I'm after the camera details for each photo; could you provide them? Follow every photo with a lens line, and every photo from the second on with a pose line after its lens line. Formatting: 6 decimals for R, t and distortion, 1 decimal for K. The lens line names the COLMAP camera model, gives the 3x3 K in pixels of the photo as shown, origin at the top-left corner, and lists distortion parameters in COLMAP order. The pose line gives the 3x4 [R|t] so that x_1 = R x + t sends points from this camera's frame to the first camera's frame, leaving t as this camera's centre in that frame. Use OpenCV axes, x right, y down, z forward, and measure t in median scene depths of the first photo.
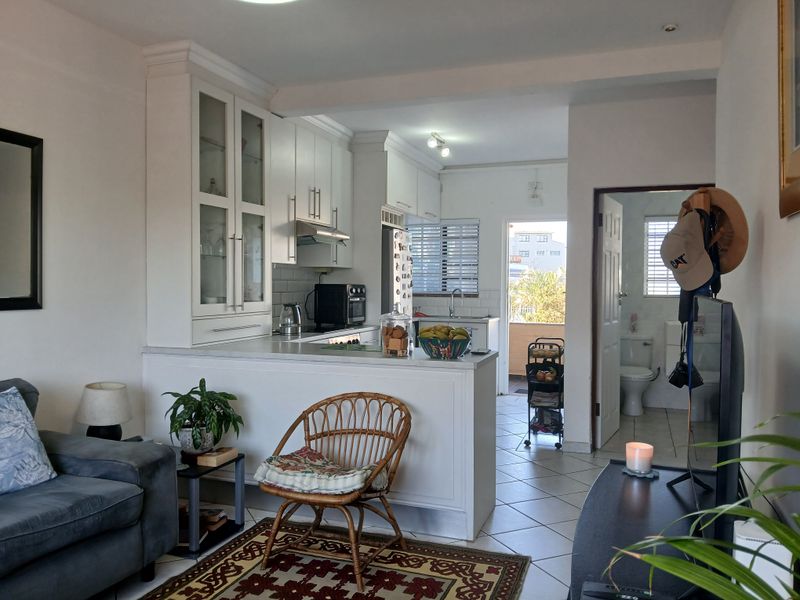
lens RADIAL K [[631.1, 0, 404.5], [0, 631.1, 300.6], [0, 0, 1]] dist [0.061417, -0.143071]
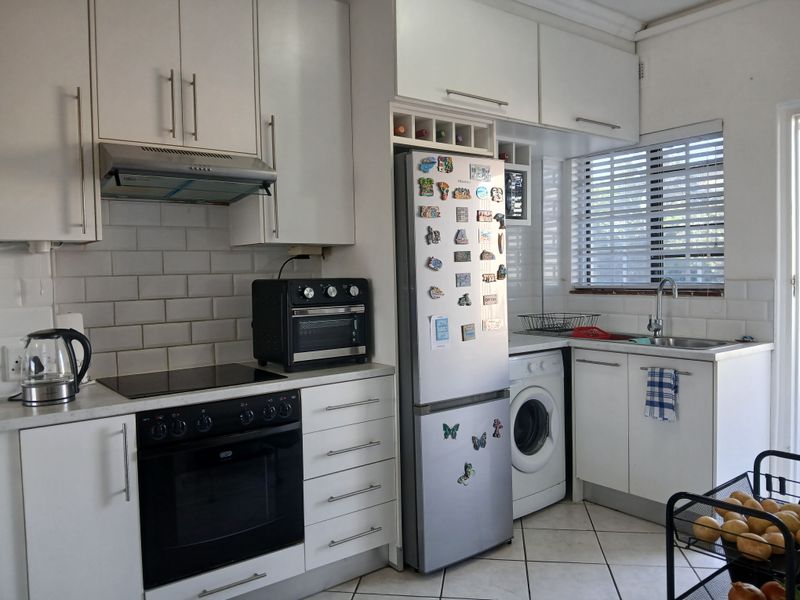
lens RADIAL K [[631.1, 0, 400.6], [0, 631.1, 298.4], [0, 0, 1]] dist [0.061417, -0.143071]
pose [[0.834604, -0.003420, -0.550840, 0.350778], [0.014849, 0.999757, 0.016292, -0.027757], [0.550650, -0.021777, 0.834452, 1.001555]]
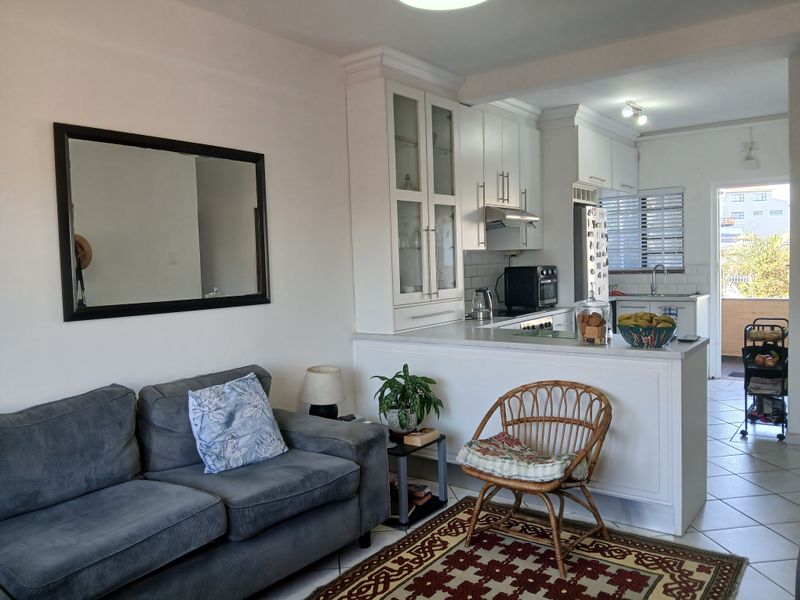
lens RADIAL K [[631.1, 0, 395.8], [0, 631.1, 301.9], [0, 0, 1]] dist [0.061417, -0.143071]
pose [[0.952480, -0.019745, -0.303960, -0.004195], [0.032120, 0.998844, 0.035768, -0.018963], [0.302902, -0.043831, 0.952013, -0.019909]]
